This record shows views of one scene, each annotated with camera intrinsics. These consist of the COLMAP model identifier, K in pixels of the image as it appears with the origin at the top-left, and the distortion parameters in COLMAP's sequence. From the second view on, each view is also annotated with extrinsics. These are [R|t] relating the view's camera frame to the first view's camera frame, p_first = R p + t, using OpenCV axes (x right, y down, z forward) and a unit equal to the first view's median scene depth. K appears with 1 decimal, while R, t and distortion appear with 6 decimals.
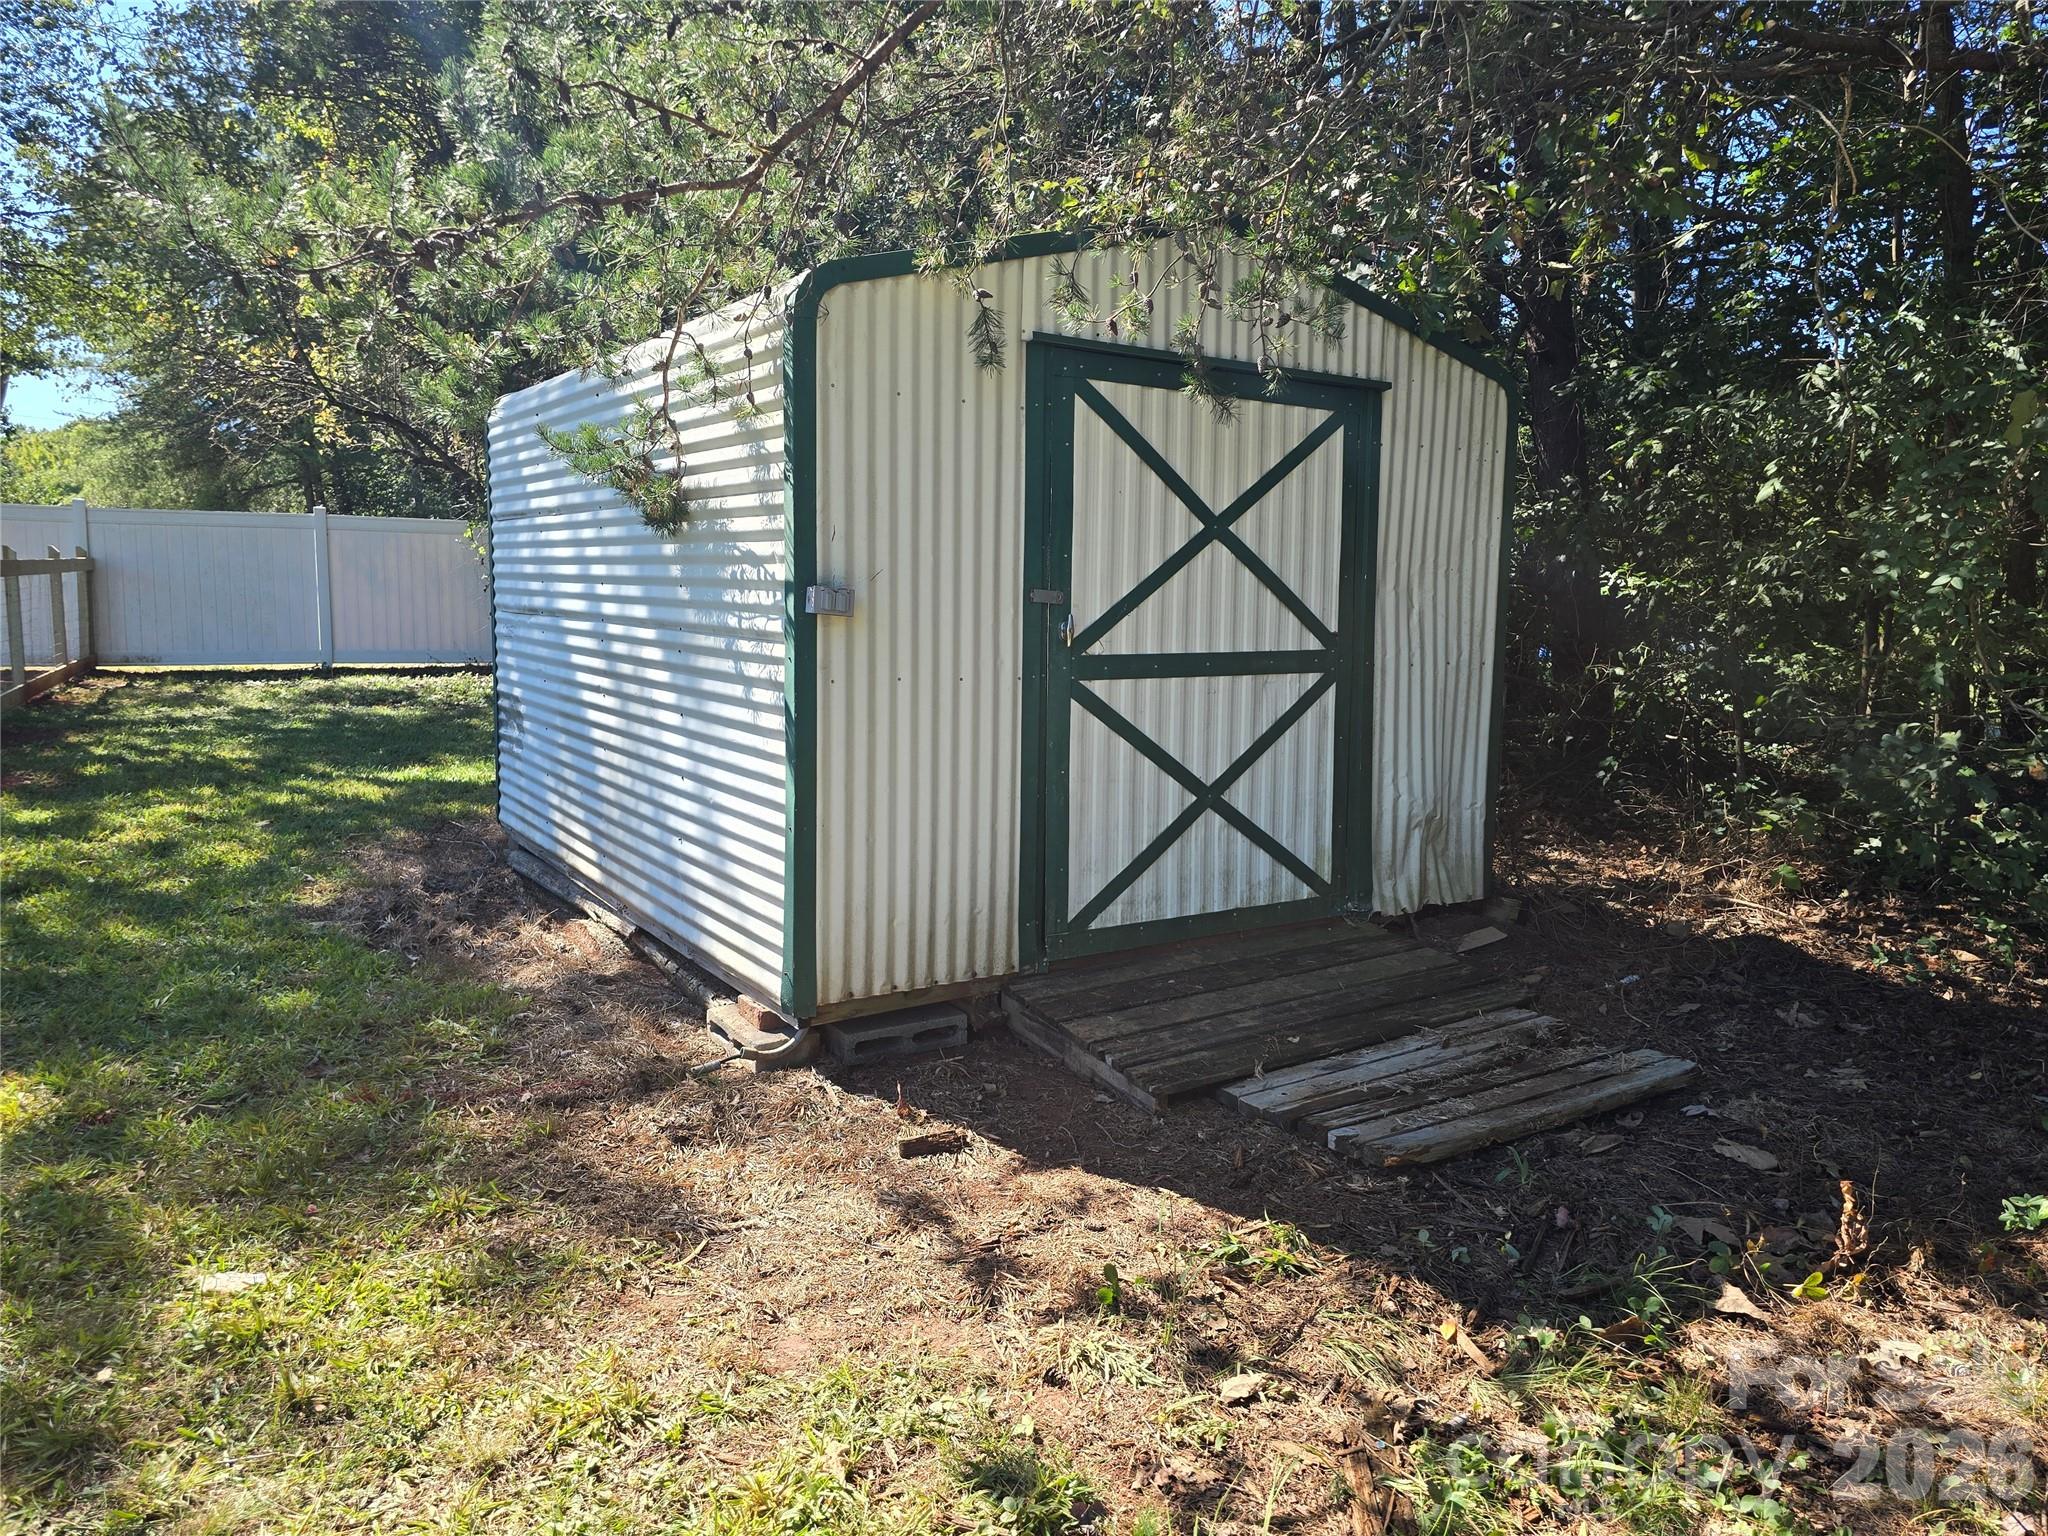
lens RADIAL K [[1388.1, 0, 1025.1], [0, 1388.1, 763.9], [0, 0, 1]] dist [0.042331, -0.000055]
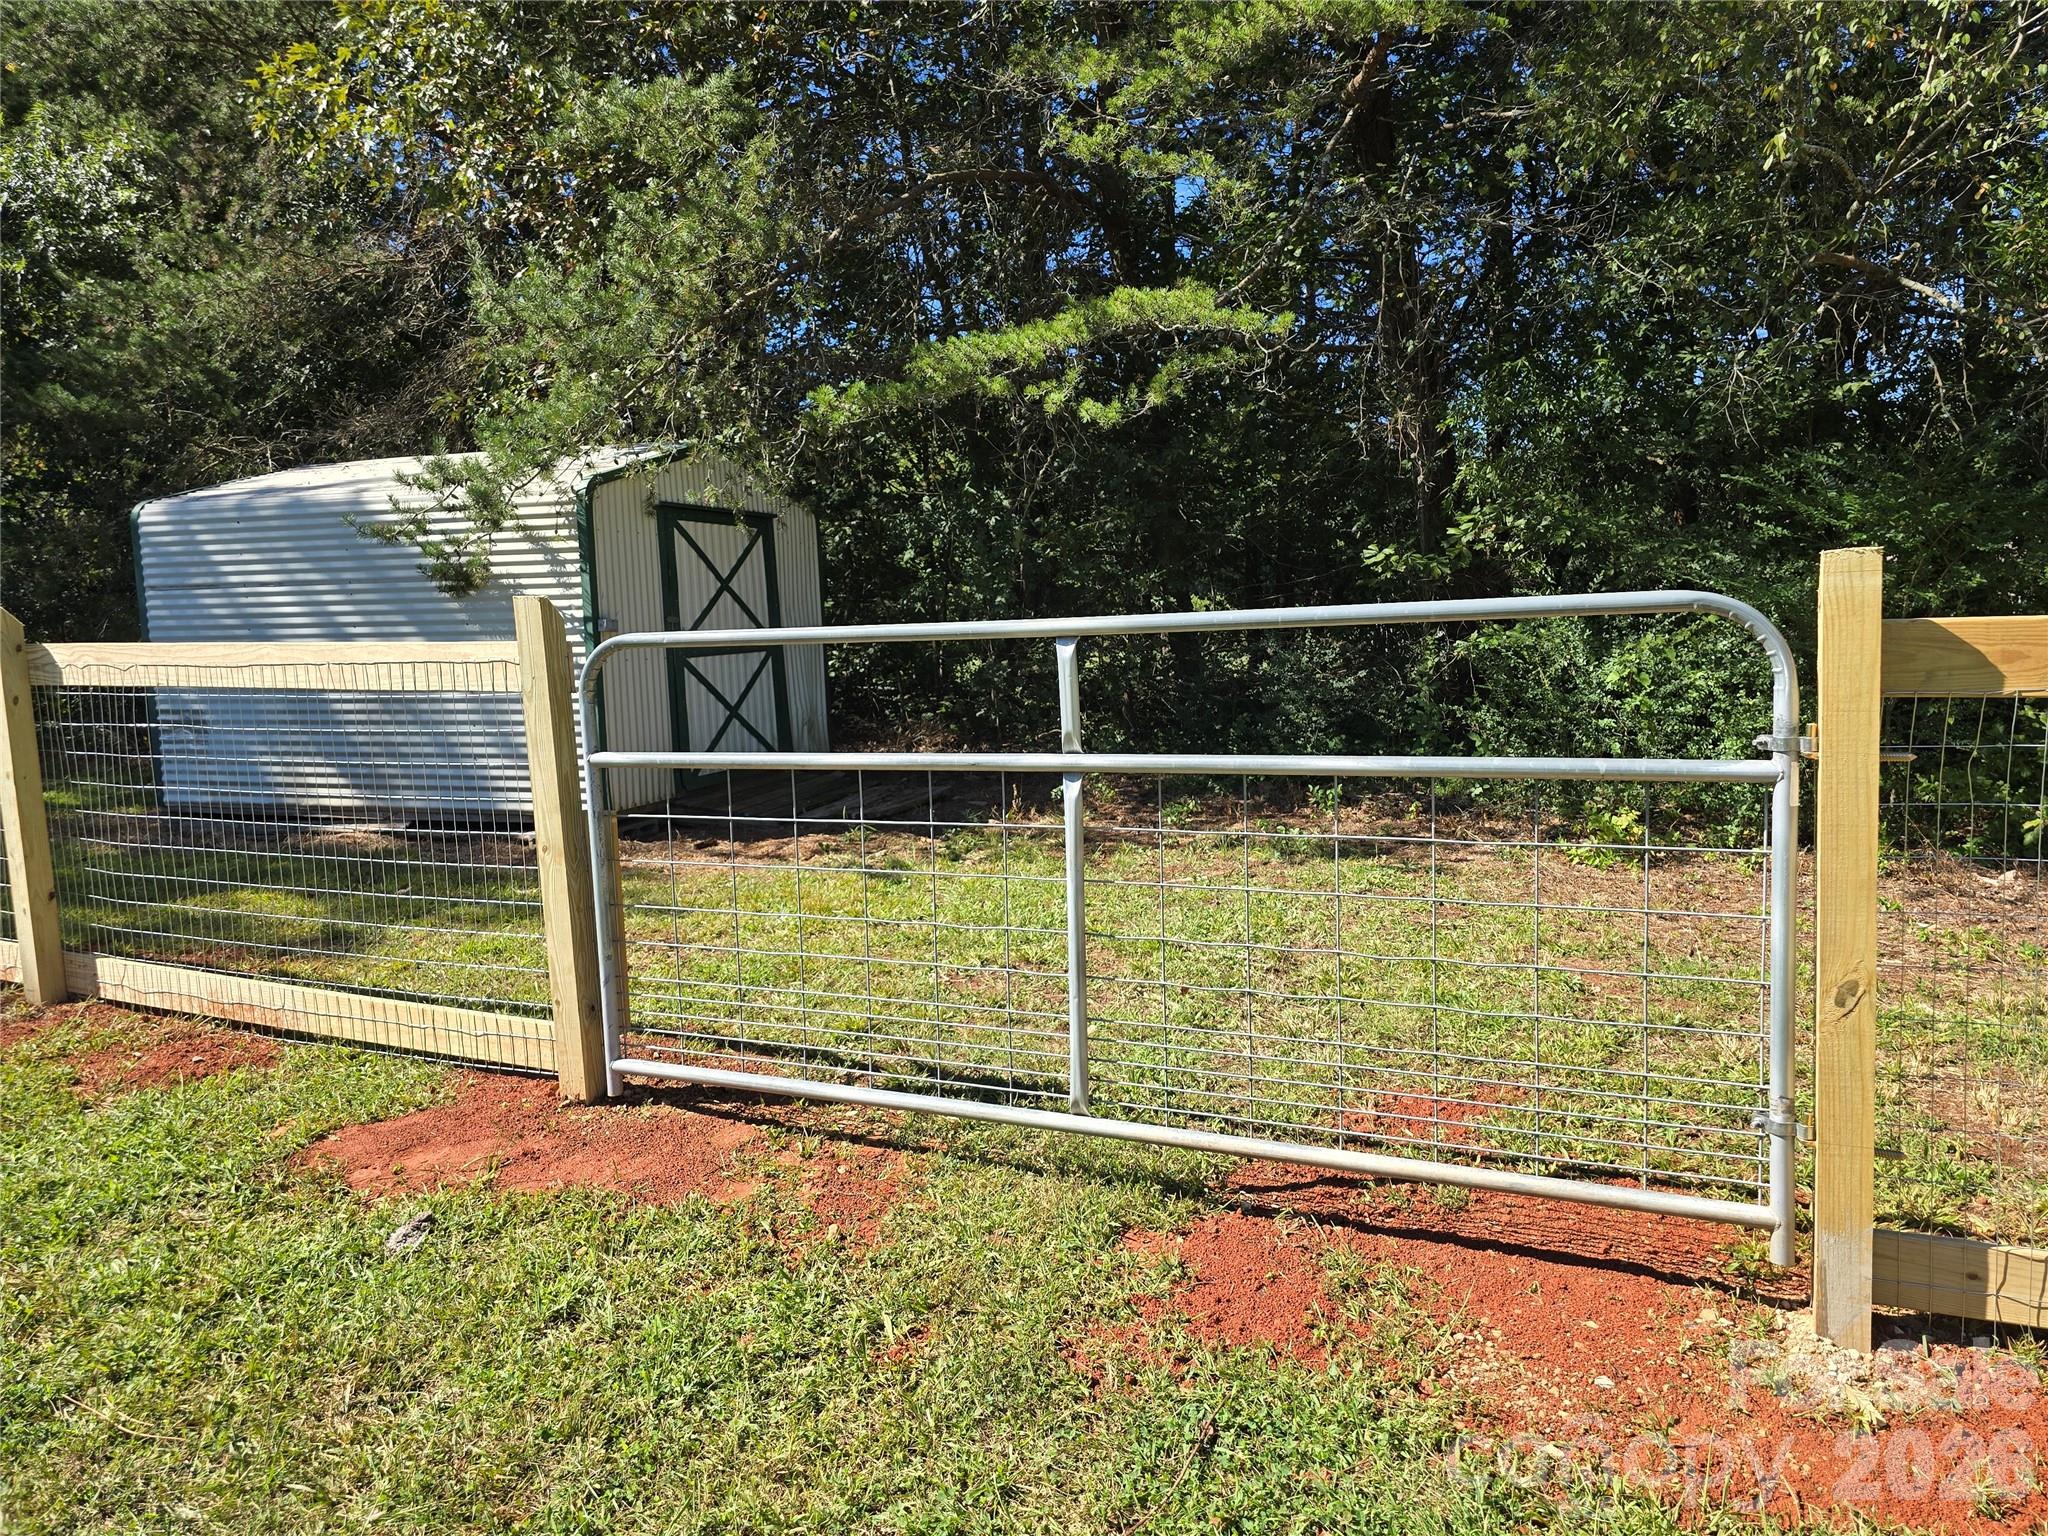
lens RADIAL K [[1388.1, 0, 1021.8], [0, 1388.1, 762.6], [0, 0, 1]] dist [0.042331, -0.000055]
pose [[0.796667, -0.109459, 0.594425, -0.808387], [0.120406, 0.992494, 0.021388, 0.111649], [-0.592305, 0.054533, 0.803867, -0.984551]]
